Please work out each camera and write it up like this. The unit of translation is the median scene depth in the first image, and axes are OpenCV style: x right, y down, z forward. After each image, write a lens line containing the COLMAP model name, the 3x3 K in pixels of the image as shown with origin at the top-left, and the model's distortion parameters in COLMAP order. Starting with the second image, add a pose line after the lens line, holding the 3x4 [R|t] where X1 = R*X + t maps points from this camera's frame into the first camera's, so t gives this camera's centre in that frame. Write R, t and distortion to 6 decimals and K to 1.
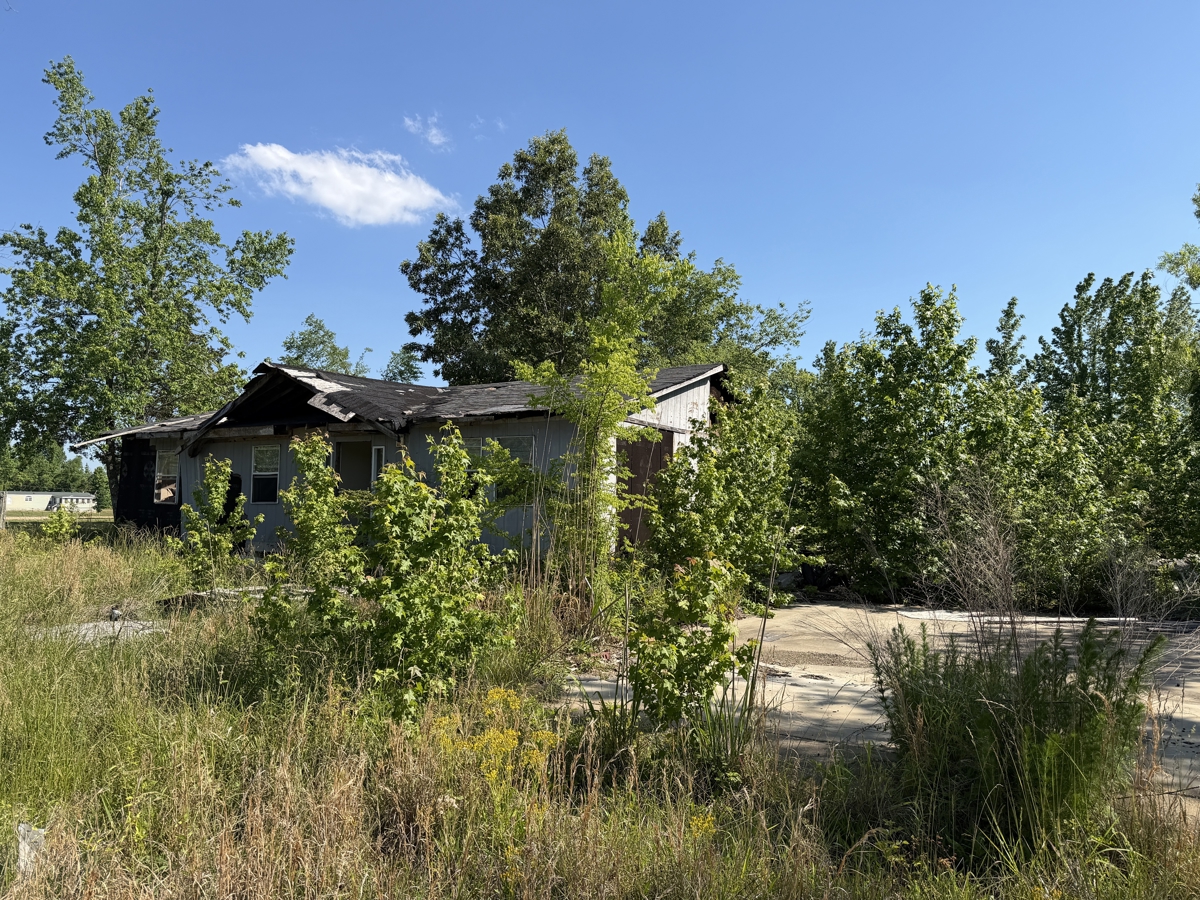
lens RADIAL K [[838.1, 0, 597.6], [0, 838.1, 451.0], [0, 0, 1]] dist [0.064197, -0.081590]
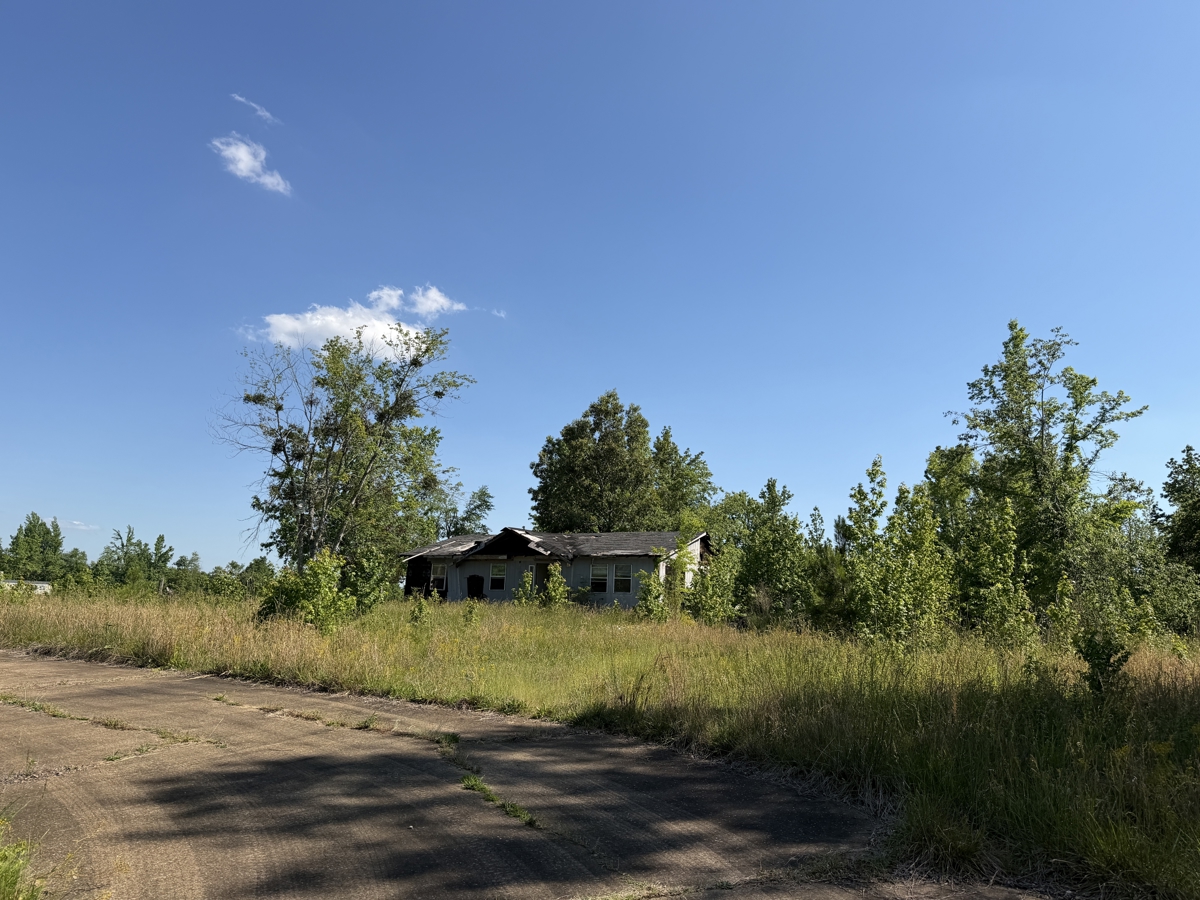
lens RADIAL K [[847.3, 0, 572.5], [0, 847.3, 452.0], [0, 0, 1]] dist [0.057644, -0.002525]
pose [[0.999221, 0.031694, 0.023525, -0.345335], [-0.028694, 0.992548, -0.118430, -0.050462], [-0.027103, 0.117663, 0.992684, -1.631939]]
